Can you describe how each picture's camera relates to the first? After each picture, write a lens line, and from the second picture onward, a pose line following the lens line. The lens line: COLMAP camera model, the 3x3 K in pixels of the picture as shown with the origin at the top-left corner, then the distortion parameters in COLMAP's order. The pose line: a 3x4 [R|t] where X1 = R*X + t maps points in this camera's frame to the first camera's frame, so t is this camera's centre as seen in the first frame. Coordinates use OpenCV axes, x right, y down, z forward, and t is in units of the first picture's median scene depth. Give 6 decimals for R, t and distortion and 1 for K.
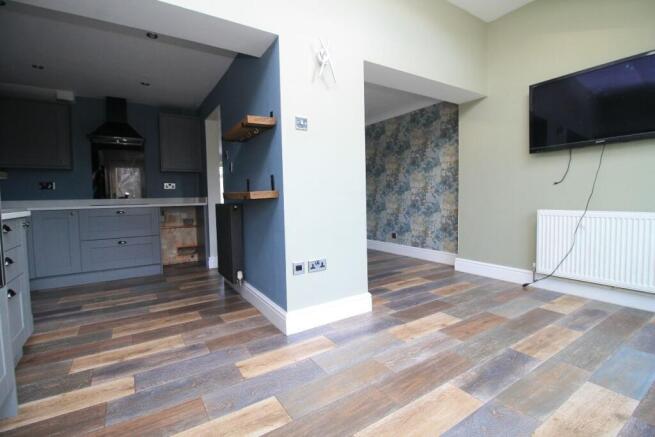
lens RADIAL K [[306.2, 0, 329.8], [0, 306.2, 210.1], [0, 0, 1]] dist [-0.000037, -0.012174]
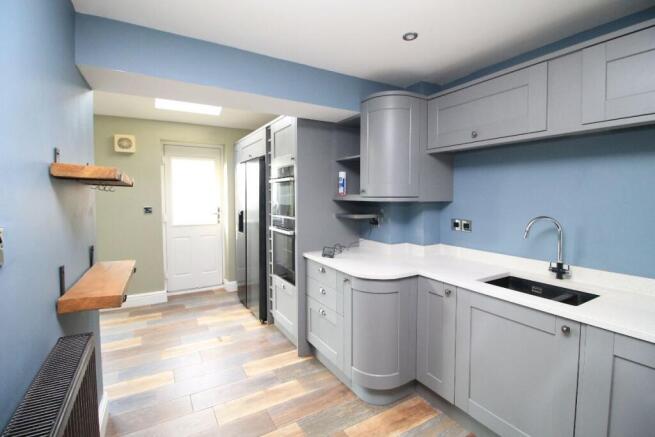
lens RADIAL K [[306.2, 0, 329.8], [0, 306.2, 210.1], [0, 0, 1]] dist [-0.000037, -0.012174]
pose [[-0.998831, 0.016796, 0.045319, -0.617796], [0.020756, 0.995873, 0.088358, -0.193147], [-0.043648, 0.089195, -0.995057, 1.306151]]
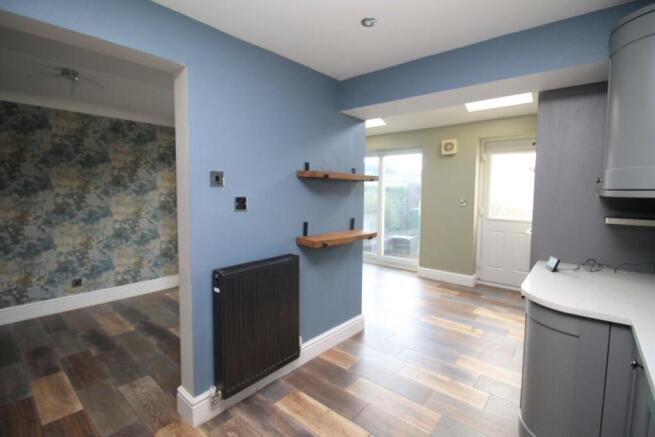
lens RADIAL K [[306.2, 0, 329.8], [0, 306.2, 210.1], [0, 0, 1]] dist [-0.000037, -0.012174]
pose [[-0.288236, -0.043218, 0.956583, -1.029769], [0.037763, 0.997691, 0.056454, -0.166538], [-0.956814, 0.052396, -0.285939, 1.094998]]
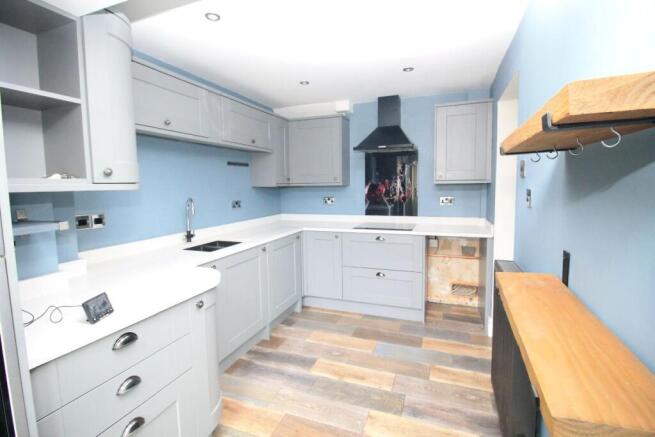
lens RADIAL K [[306.2, 0, 329.8], [0, 306.2, 210.1], [0, 0, 1]] dist [-0.000037, -0.012174]
pose [[0.585951, 0.079112, -0.806475, -0.131988], [-0.031330, 0.996691, 0.075008, -0.158560], [0.809740, -0.018684, 0.586491, 0.507267]]
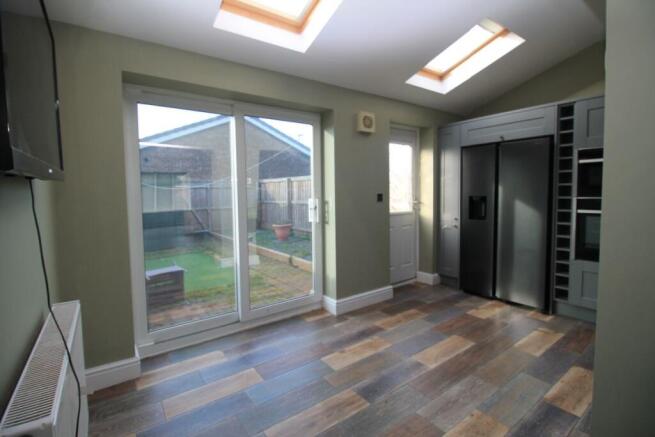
lens RADIAL K [[306.2, 0, 329.8], [0, 306.2, 210.1], [0, 0, 1]] dist [-0.000037, -0.012174]
pose [[-0.998500, 0.033479, -0.043321, 0.470811], [0.028718, 0.993929, 0.106206, -0.176196], [0.046613, 0.104803, -0.993400, 1.211299]]
